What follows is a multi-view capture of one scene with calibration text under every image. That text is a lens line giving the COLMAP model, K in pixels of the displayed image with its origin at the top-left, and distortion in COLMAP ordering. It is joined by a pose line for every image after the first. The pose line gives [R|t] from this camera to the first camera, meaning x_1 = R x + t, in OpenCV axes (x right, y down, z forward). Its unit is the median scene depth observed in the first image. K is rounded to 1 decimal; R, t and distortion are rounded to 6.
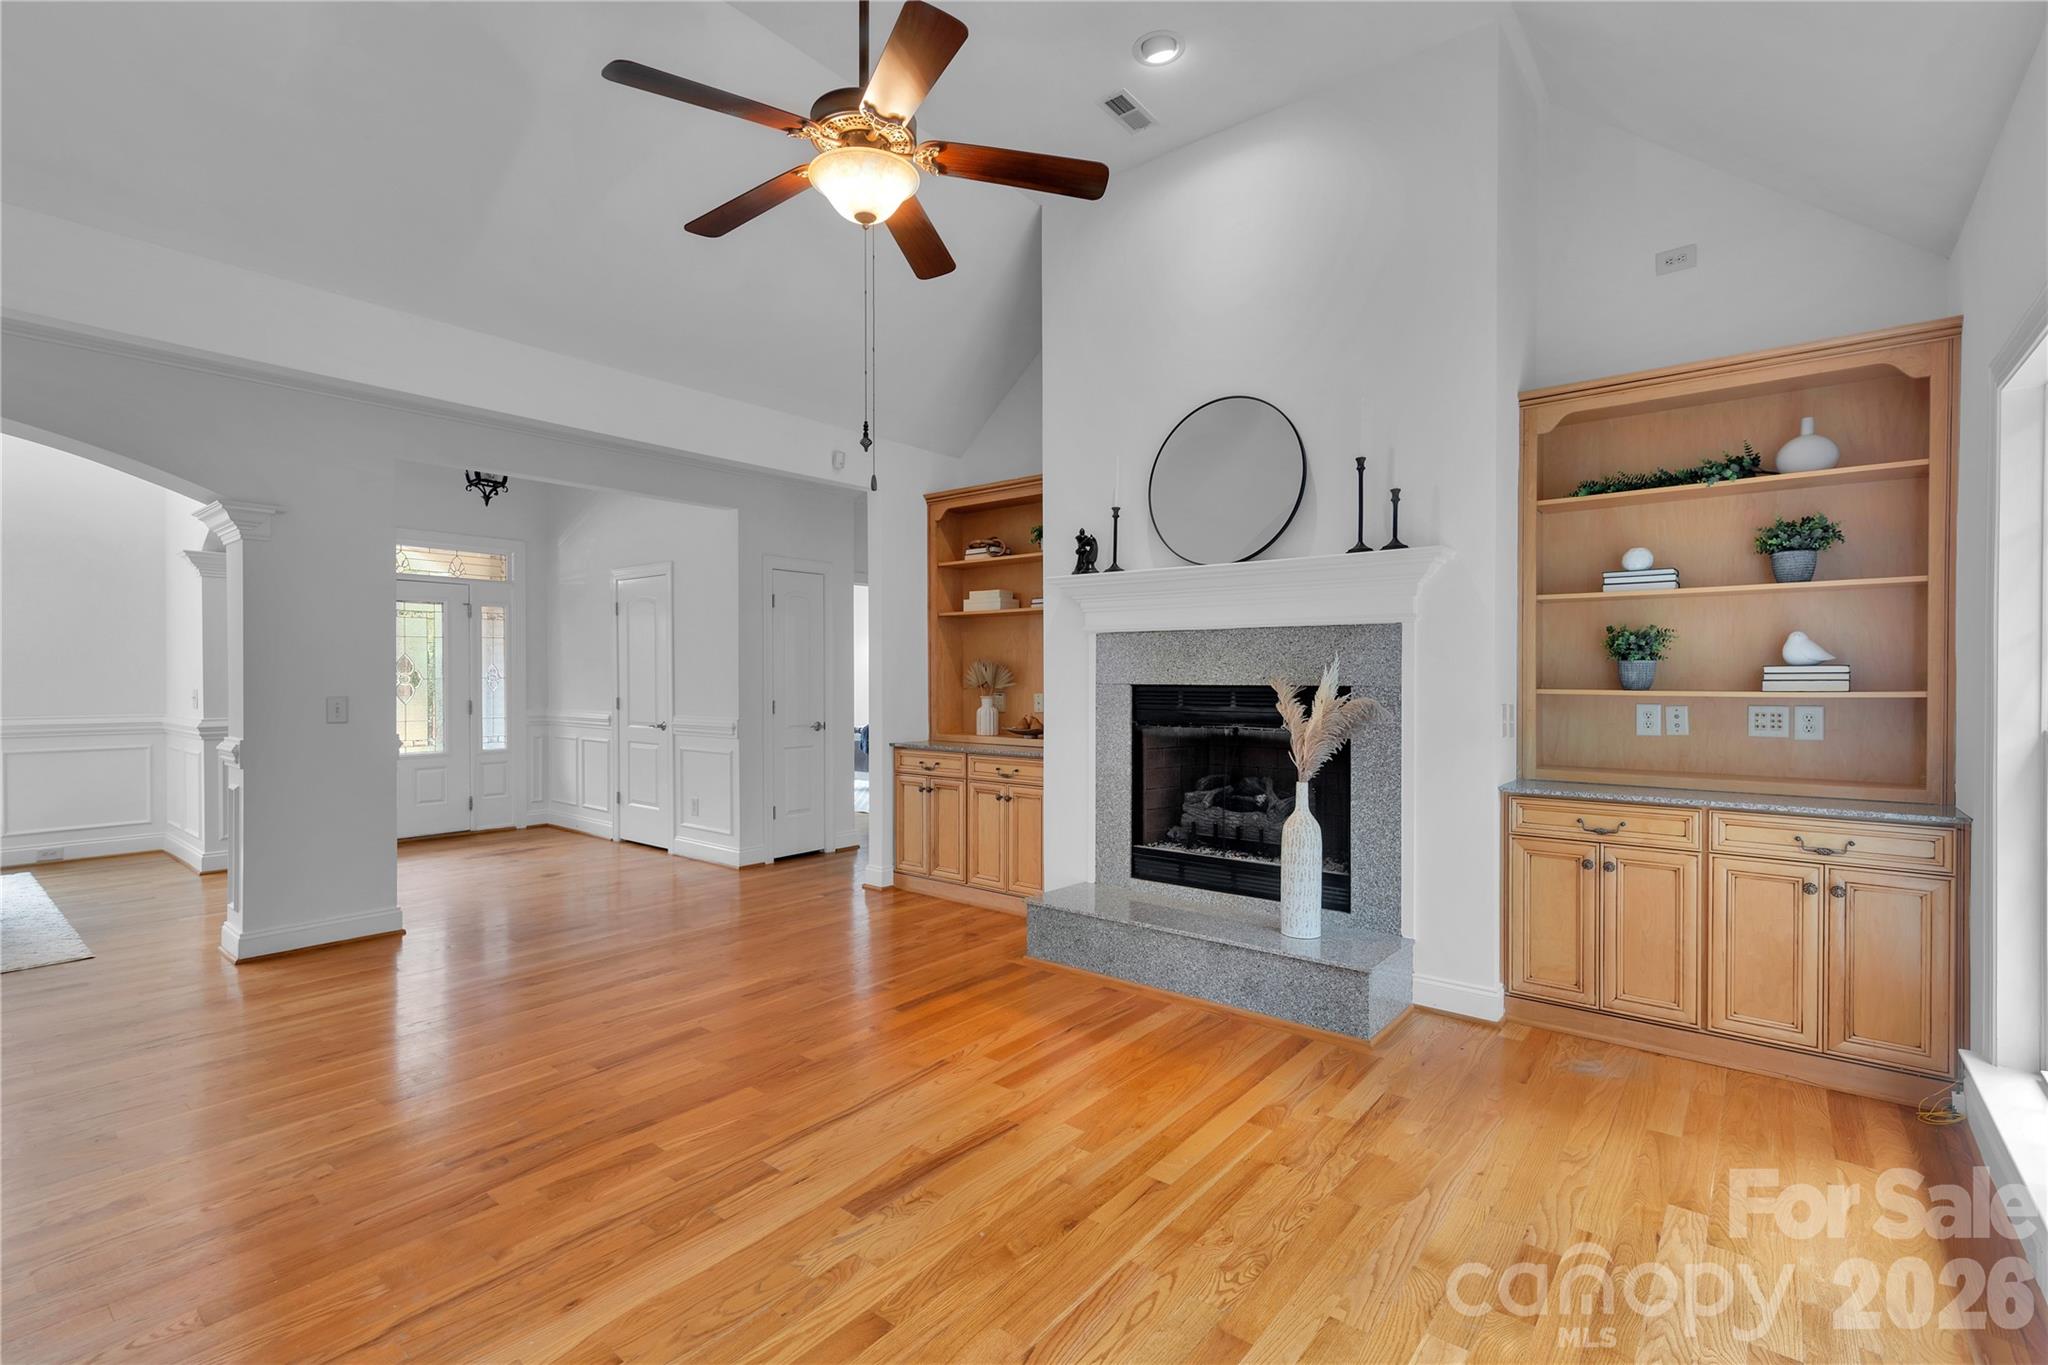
lens RADIAL K [[934.5, 0, 1011.4], [0, 934.5, 682.8], [0, 0, 1]] dist [0.009159, -0.000392]
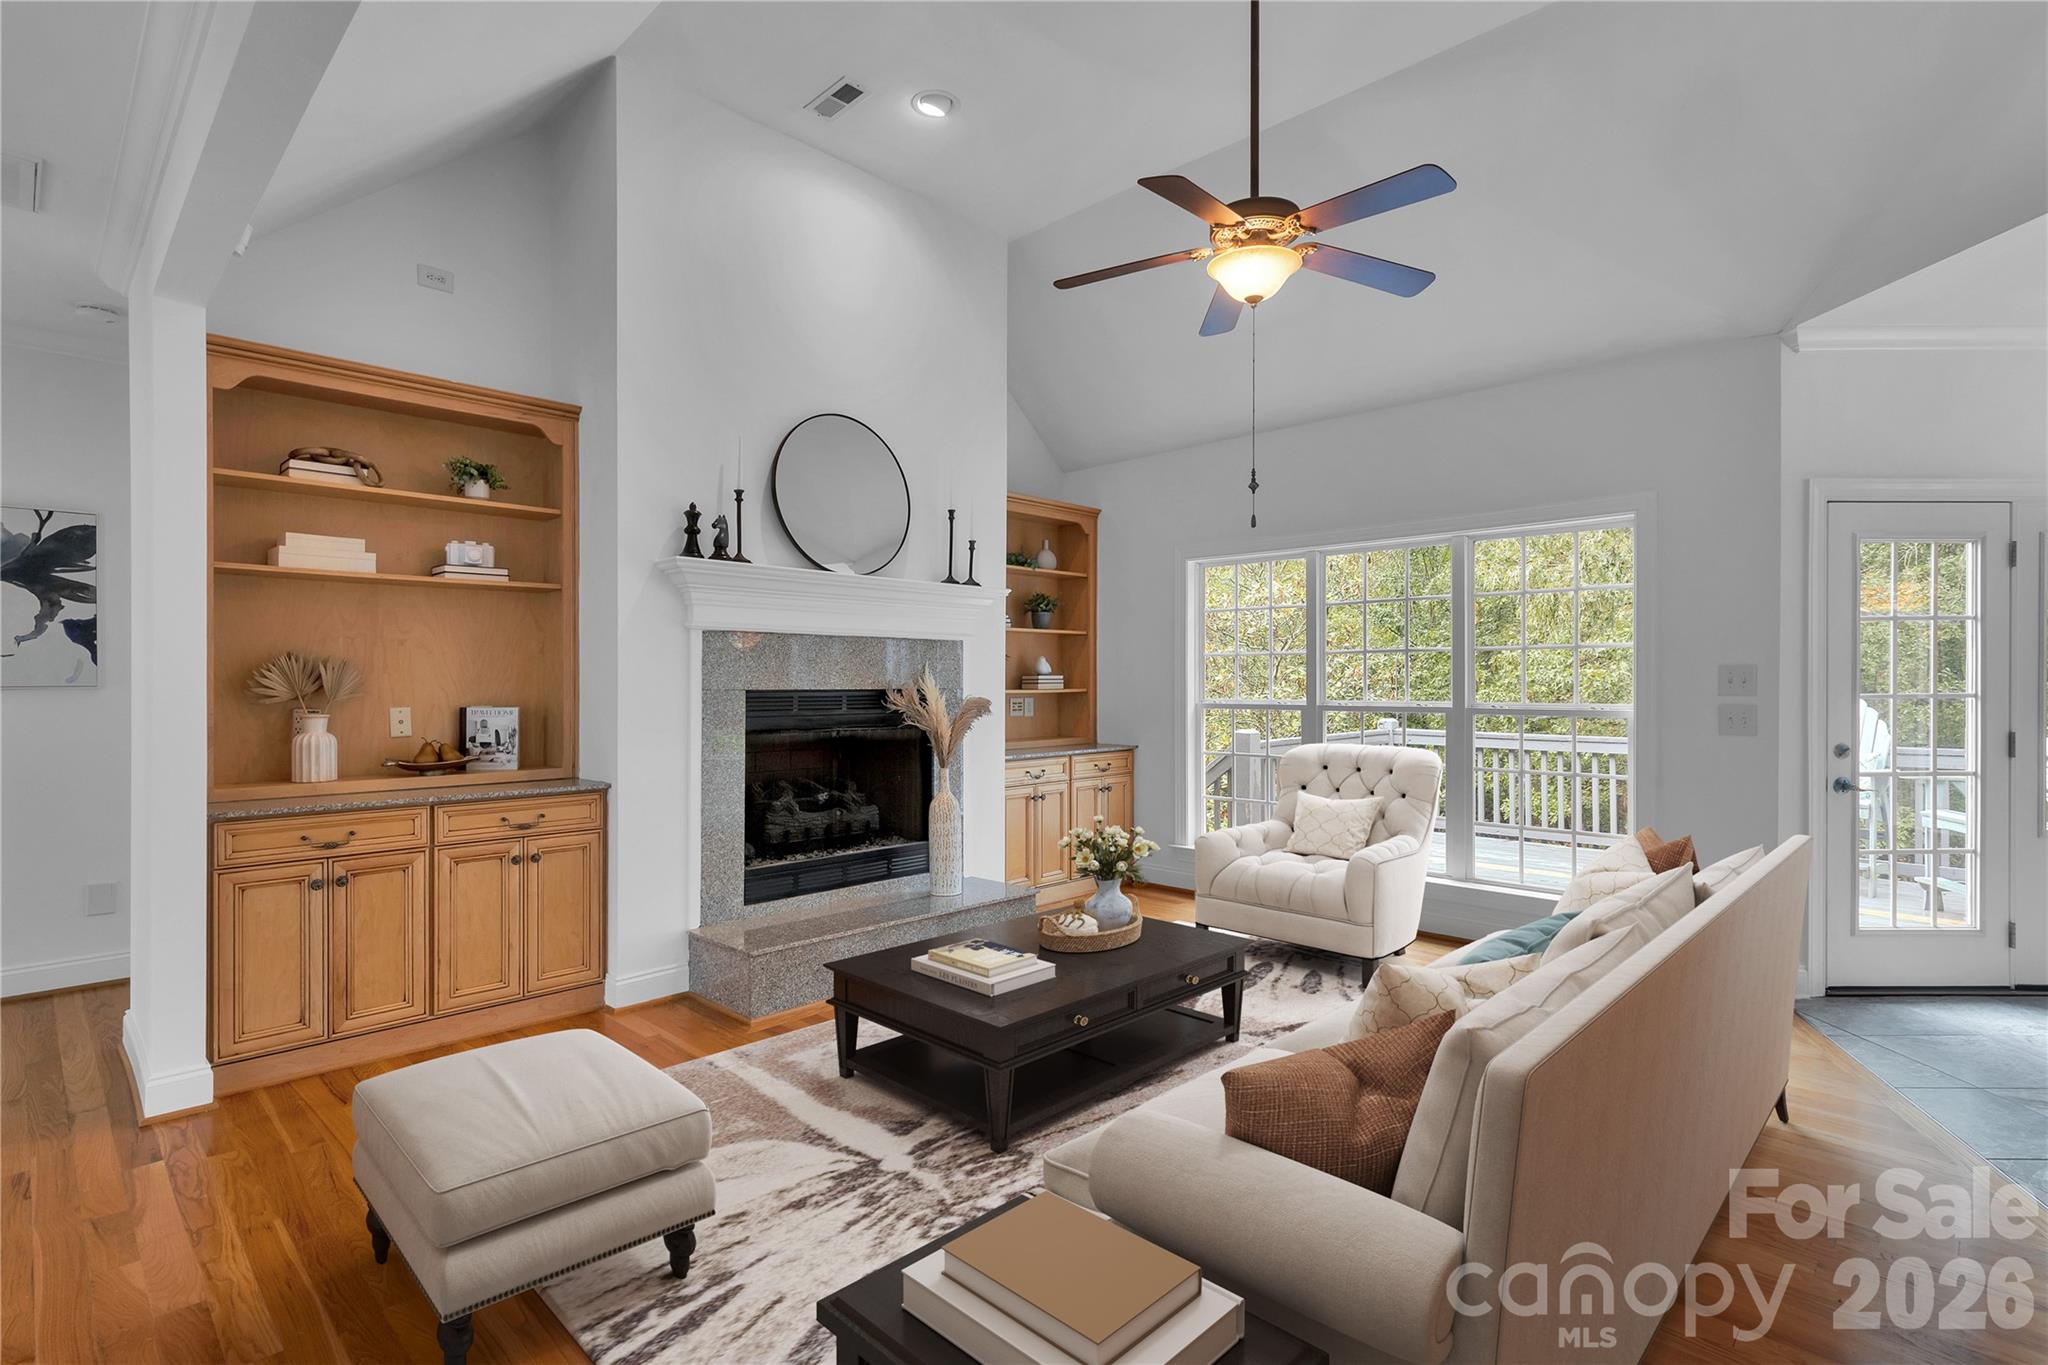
lens RADIAL K [[979.9, 0, 1027.4], [0, 979.9, 687.8], [0, 0, 1]] dist [0.005623, 0.000870]
pose [[0.083197, -0.008705, 0.996495, -0.829850], [0.005415, 0.999951, 0.008283, -0.007458], [-0.996518, 0.004707, 0.083240, 0.686449]]
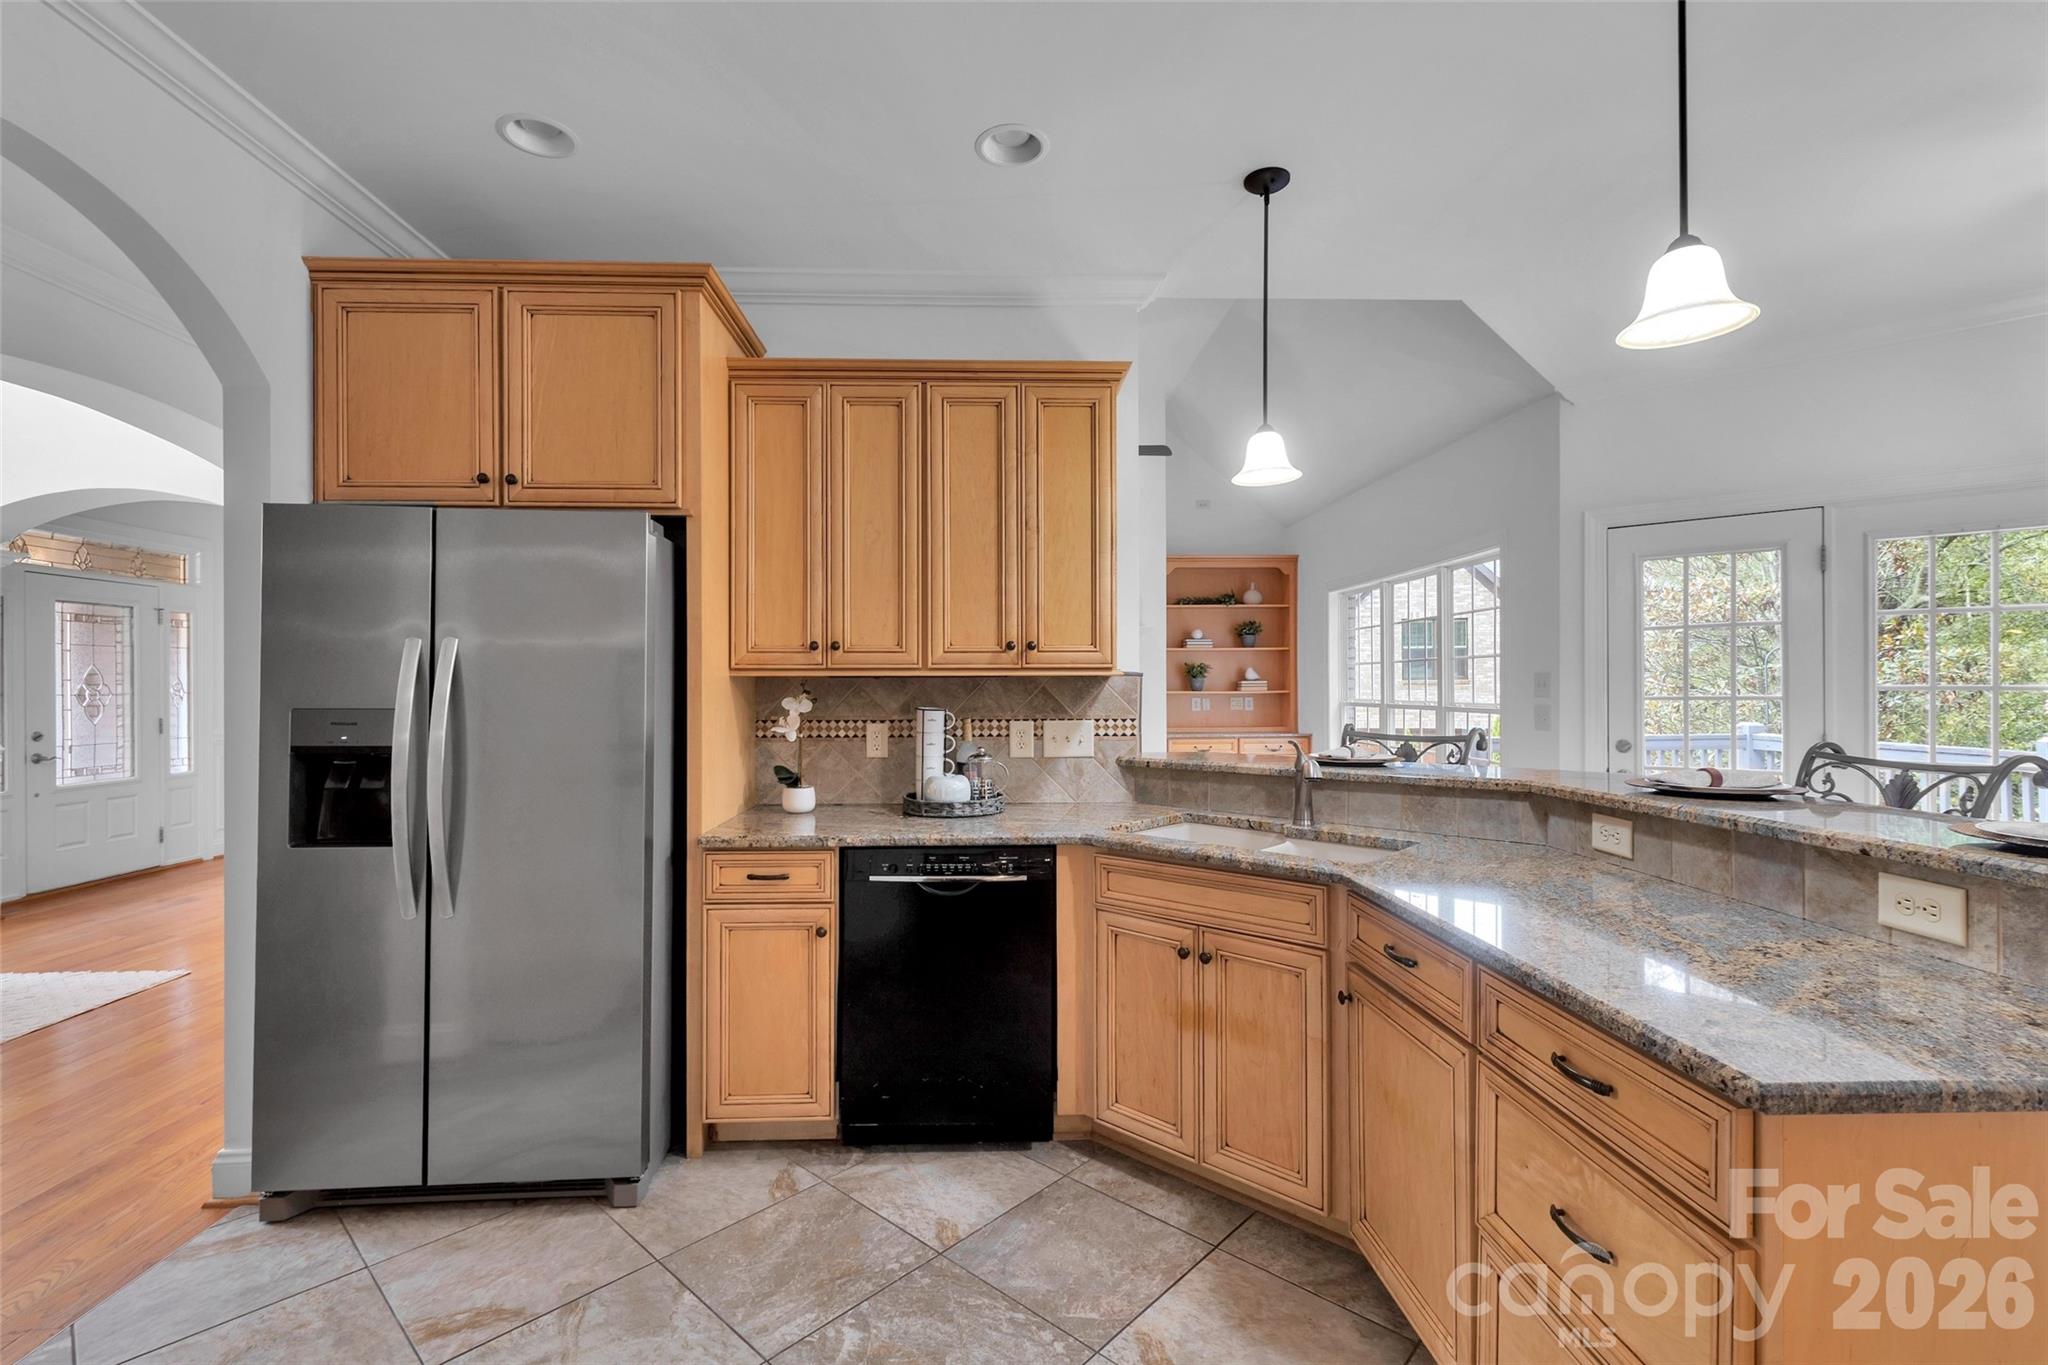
lens RADIAL K [[934.5, 0, 1027.0], [0, 934.5, 682.6], [0, 0, 1]] dist [0.009159, -0.000392]
pose [[0.745390, -0.003150, 0.666621, -0.997701], [0.009289, 0.999941, -0.005661, -0.003784], [-0.666564, 0.010412, 0.745376, -0.362252]]
